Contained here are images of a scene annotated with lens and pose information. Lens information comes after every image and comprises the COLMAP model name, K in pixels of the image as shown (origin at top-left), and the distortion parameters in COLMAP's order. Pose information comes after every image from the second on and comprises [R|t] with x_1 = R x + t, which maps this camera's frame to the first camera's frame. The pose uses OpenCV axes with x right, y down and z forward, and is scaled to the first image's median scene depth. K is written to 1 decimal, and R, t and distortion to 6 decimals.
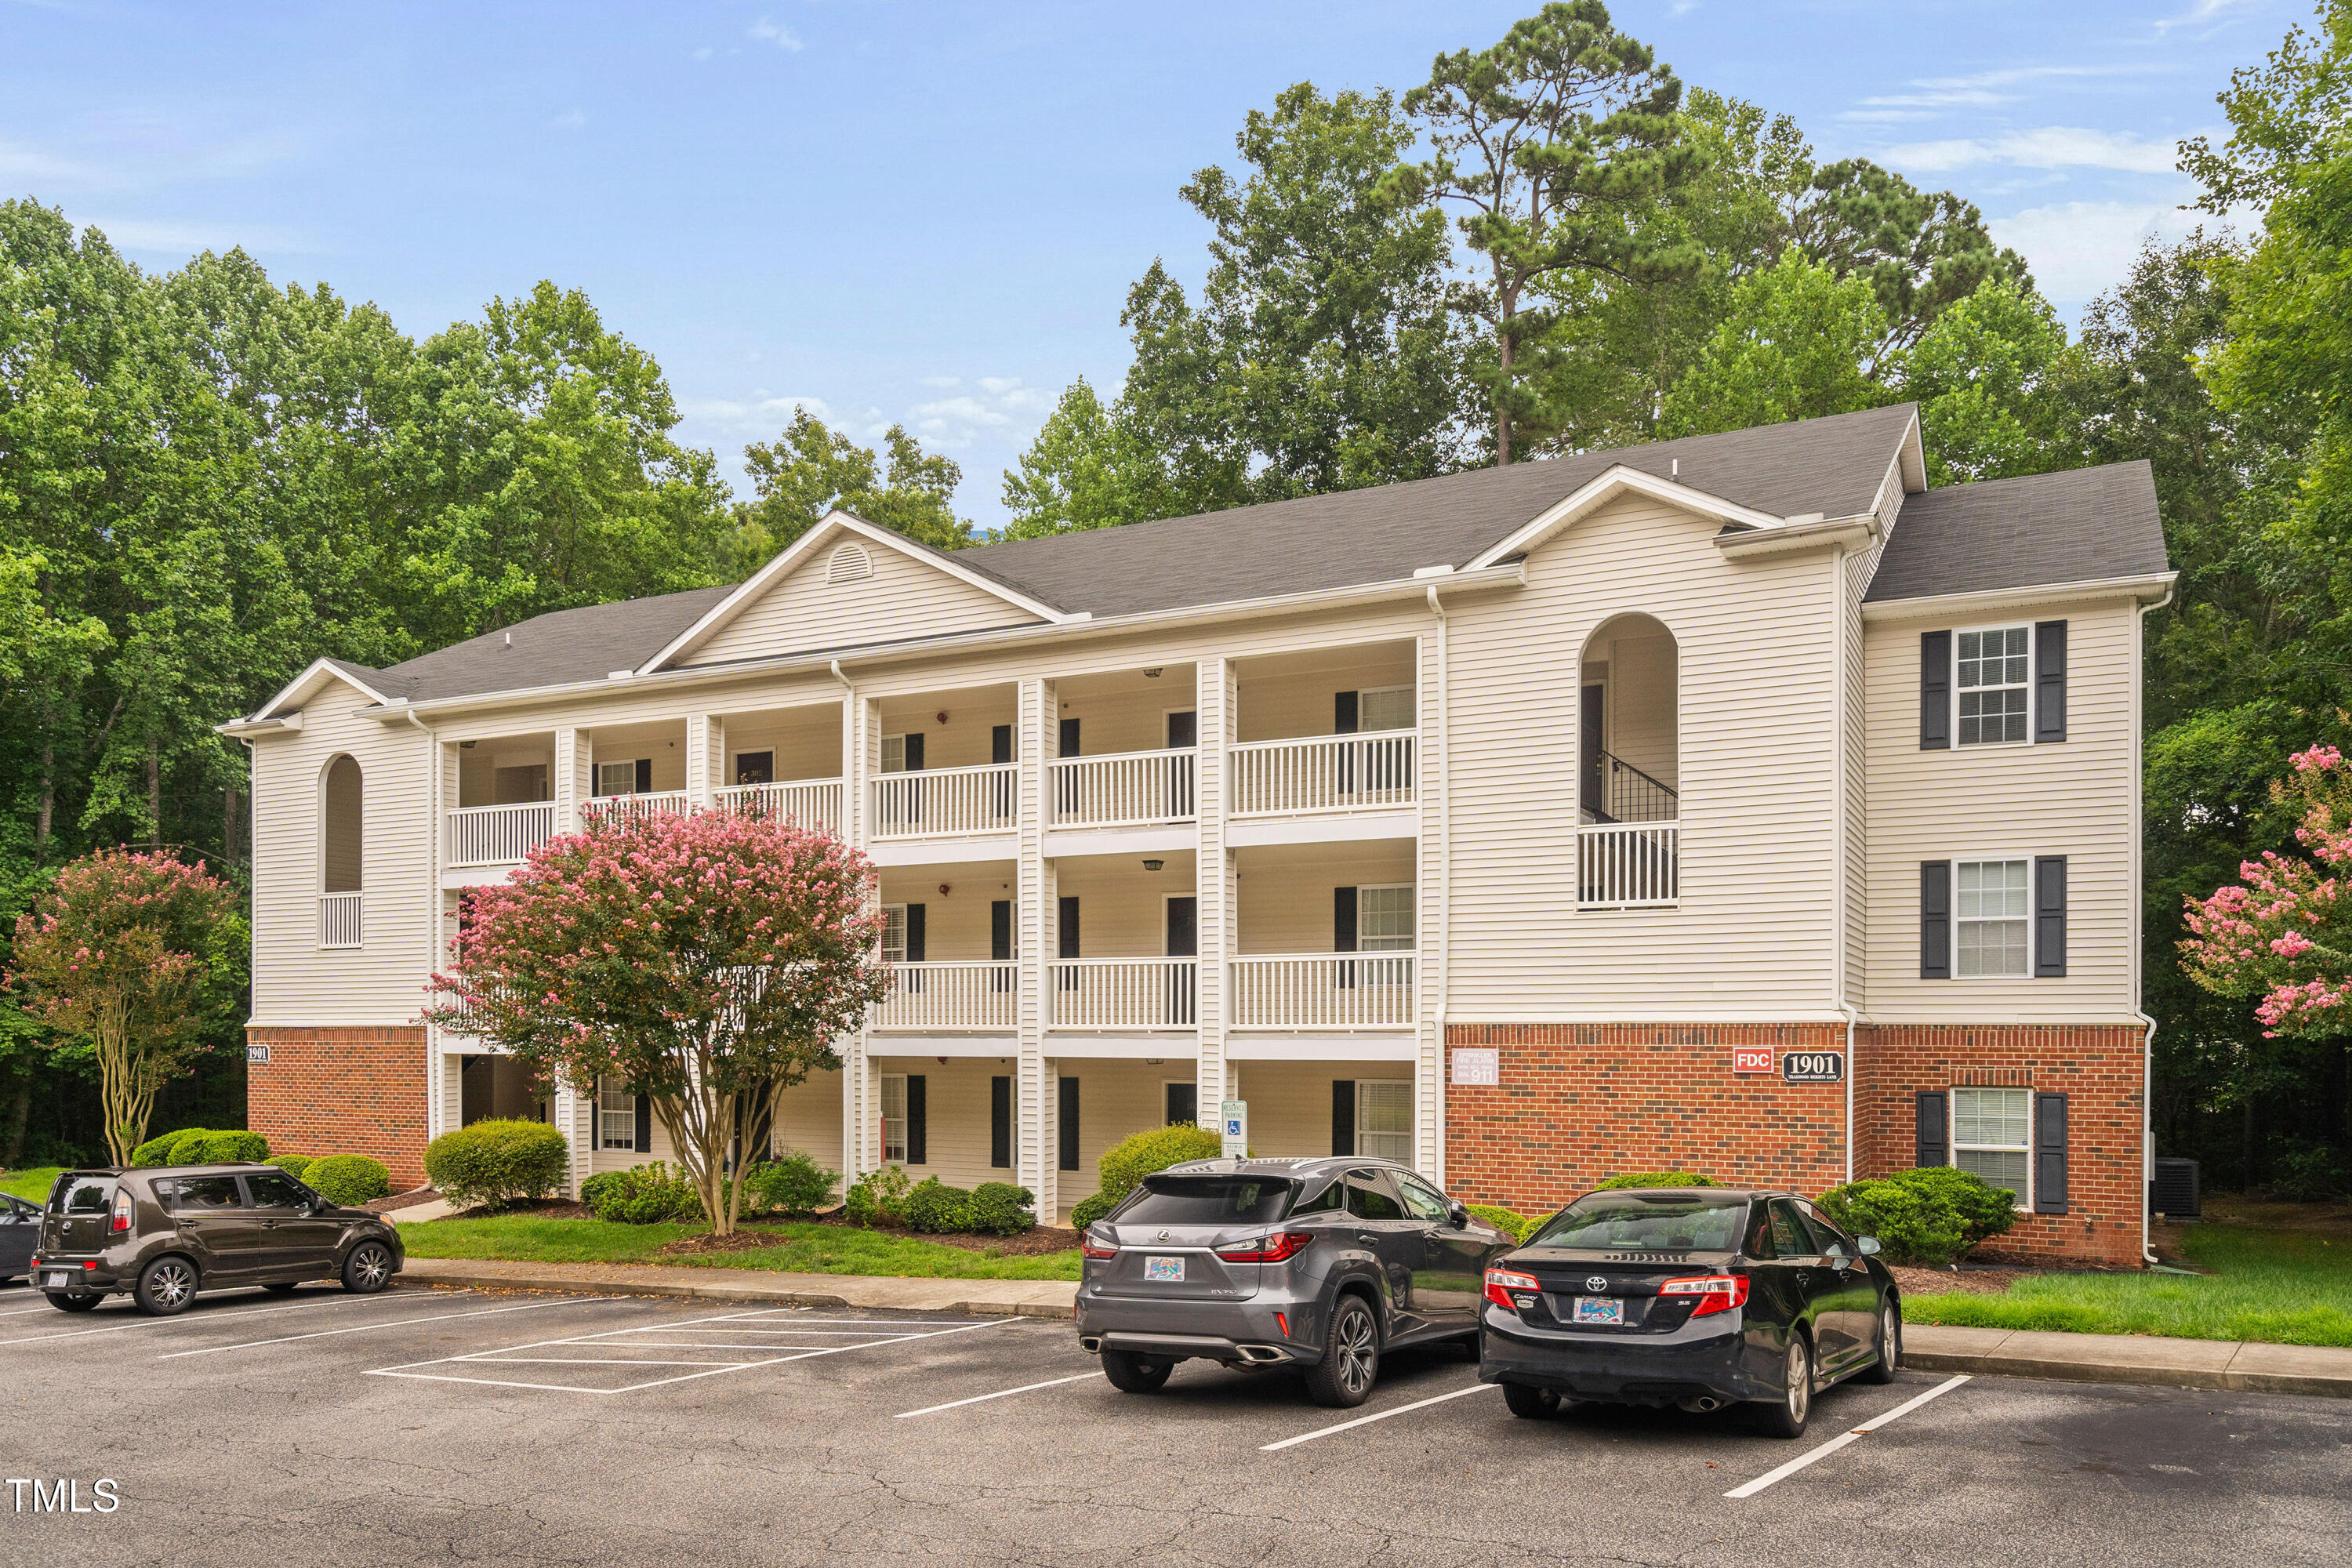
lens RADIAL K [[1721.2, 0, 1175.9], [0, 1721.2, 785.3], [0, 0, 1]] dist [0.003792, 0.007741]
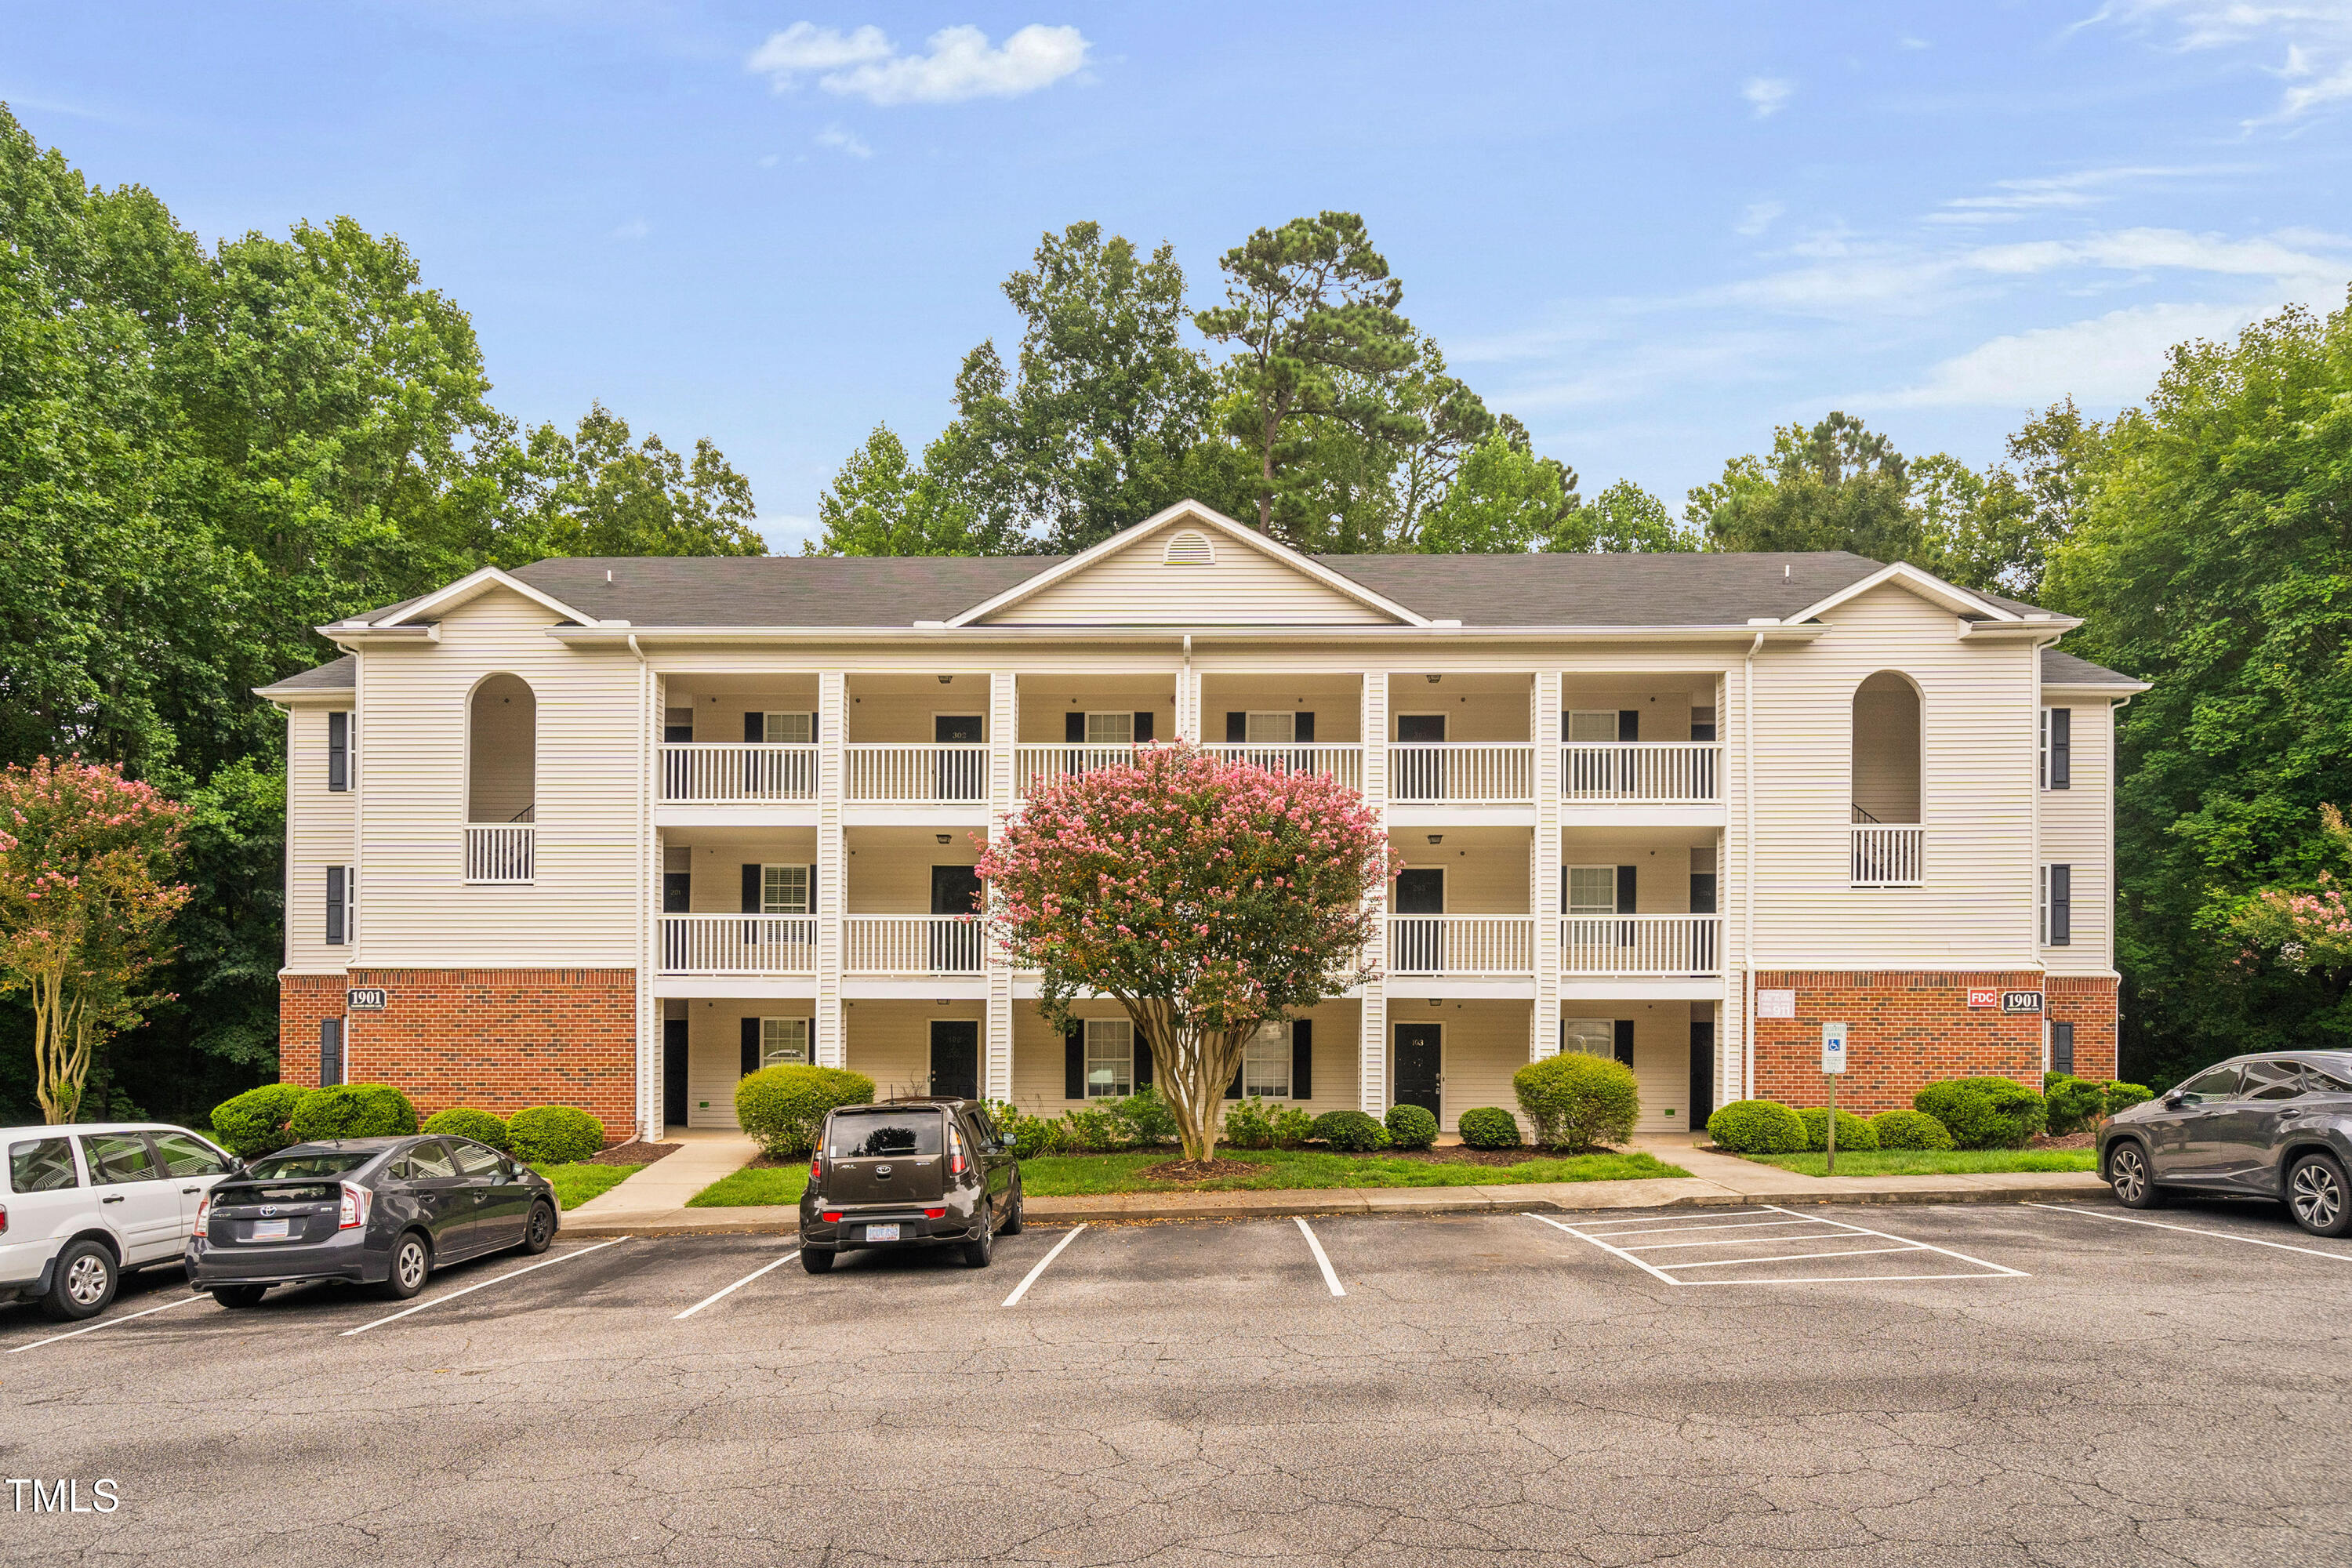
lens RADIAL K [[1267.0, 0, 1176.8], [0, 1267.0, 823.8], [0, 0, 1]] dist [0.002159, -0.000171]
pose [[0.896653, 0.054914, 0.439316, -0.546964], [-0.064595, 0.997886, 0.007105, 0.040558], [-0.437997, -0.034749, 0.898304, 0.277339]]
